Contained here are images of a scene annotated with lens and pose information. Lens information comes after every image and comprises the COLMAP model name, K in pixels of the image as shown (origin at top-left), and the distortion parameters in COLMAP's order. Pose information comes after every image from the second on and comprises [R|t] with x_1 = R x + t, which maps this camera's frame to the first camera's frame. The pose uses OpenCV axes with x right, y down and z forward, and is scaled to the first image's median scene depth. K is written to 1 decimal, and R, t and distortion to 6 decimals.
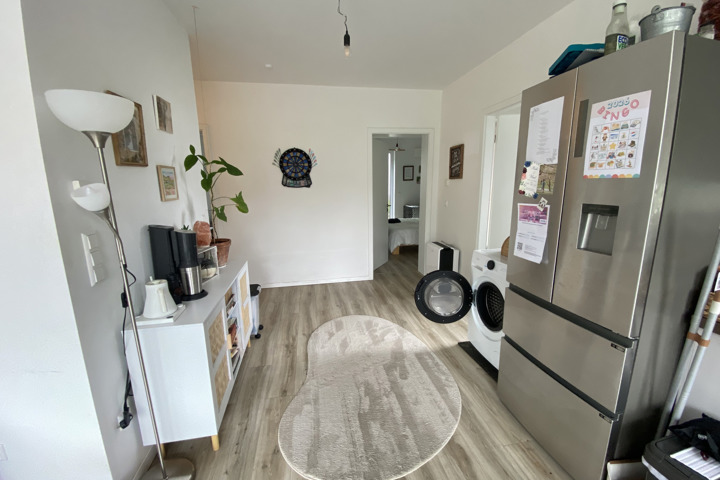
lens RADIAL K [[289.3, 0, 360.9], [0, 289.3, 239.1], [0, 0, 1]] dist [0.014878, -0.000182]
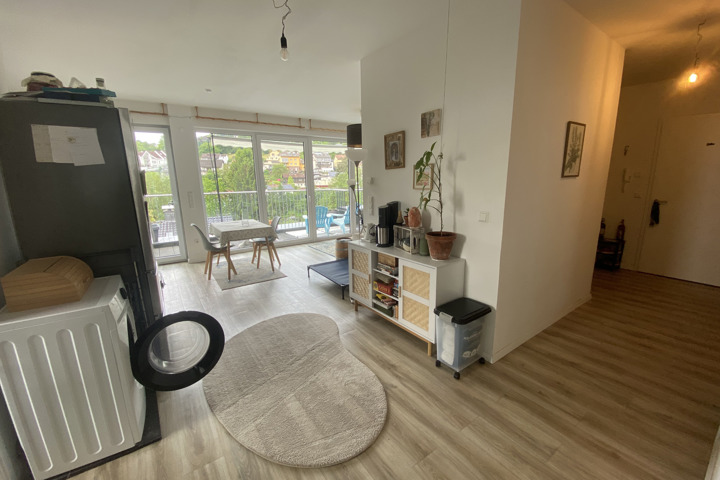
lens RADIAL K [[289.3, 0, 360.9], [0, 289.3, 241.1], [0, 0, 1]] dist [0.014878, -0.000182]
pose [[-0.905793, 0.130526, -0.403116, 0.131288], [-0.037991, 0.922522, 0.384069, -0.297837], [0.422015, 0.363202, -0.830655, 1.484781]]
